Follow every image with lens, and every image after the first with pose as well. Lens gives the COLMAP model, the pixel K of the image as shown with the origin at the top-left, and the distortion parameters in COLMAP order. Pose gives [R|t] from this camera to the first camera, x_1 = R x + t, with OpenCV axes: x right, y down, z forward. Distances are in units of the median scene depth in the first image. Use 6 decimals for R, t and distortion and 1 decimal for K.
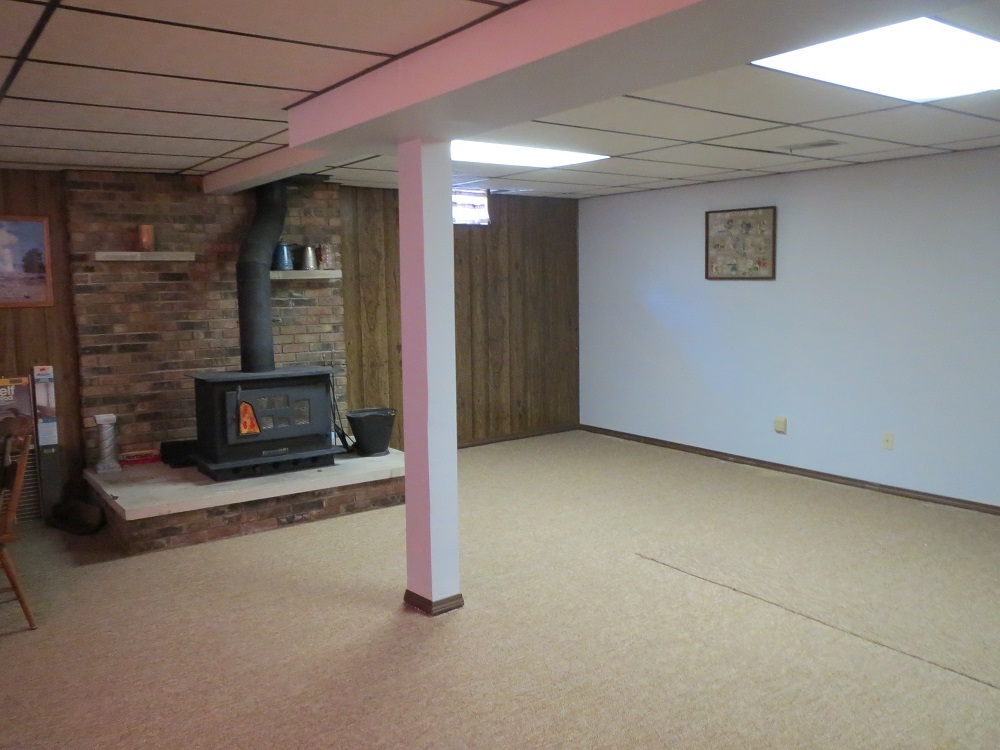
lens RADIAL K [[827.5, 0, 489.0], [0, 827.5, 376.5], [0, 0, 1]] dist [-0.042396, 0.041978]
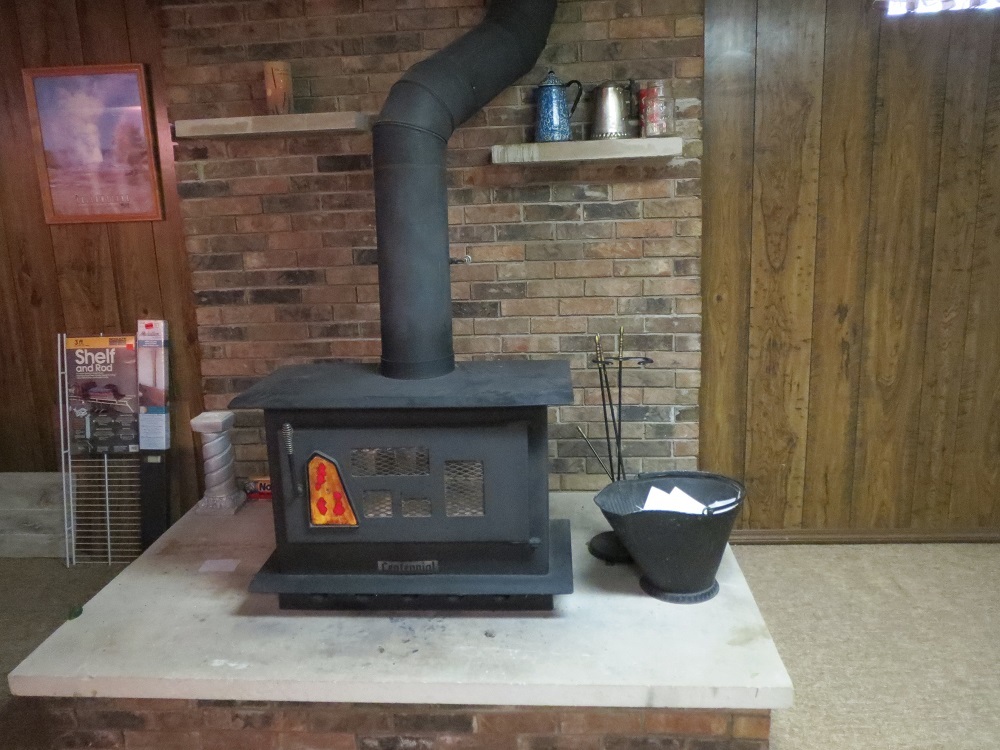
lens RADIAL K [[827.5, 0, 489.0], [0, 827.5, 376.5], [0, 0, 1]] dist [-0.042396, 0.041978]
pose [[0.769119, 0.132866, -0.625142, 0.034445], [-0.047157, 0.987283, 0.151816, -0.073149], [0.637364, -0.087285, 0.765604, 0.664540]]
